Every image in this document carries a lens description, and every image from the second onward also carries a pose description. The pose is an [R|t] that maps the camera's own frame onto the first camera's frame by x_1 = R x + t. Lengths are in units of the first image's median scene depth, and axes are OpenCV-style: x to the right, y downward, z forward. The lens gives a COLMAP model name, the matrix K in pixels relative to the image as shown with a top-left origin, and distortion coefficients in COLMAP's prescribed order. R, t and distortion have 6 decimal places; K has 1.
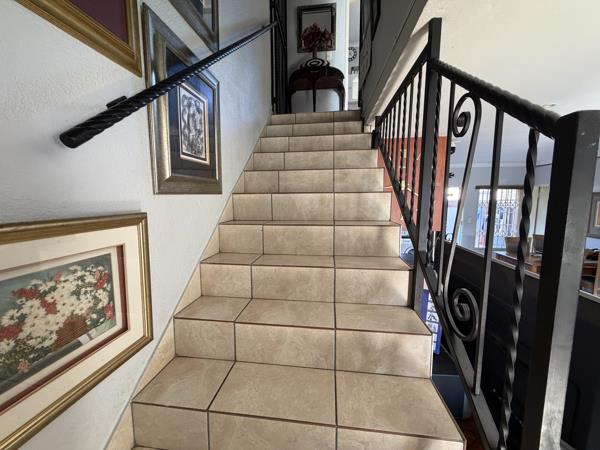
lens RADIAL K [[239.3, 0, 305.1], [0, 239.3, 222.6], [0, 0, 1]] dist [-0.001746, 0.000942]
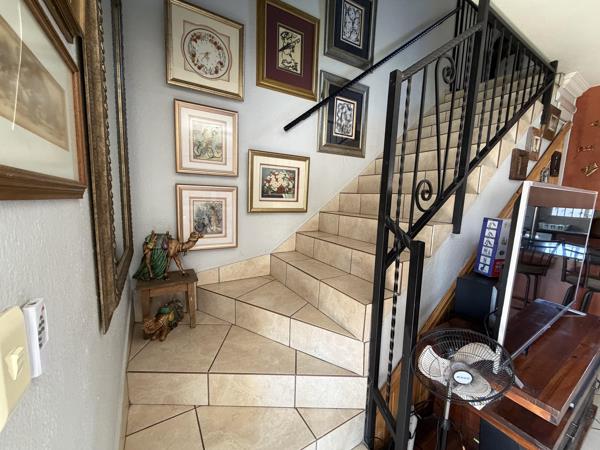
lens RADIAL K [[239.3, 0, 301.2], [0, 239.3, 223.5], [0, 0, 1]] dist [-0.001746, 0.000942]
pose [[0.604099, 0.106077, -0.789818, 1.090178], [-0.117110, 0.992158, 0.043680, 0.453558], [0.788257, 0.066109, 0.611784, -0.437878]]
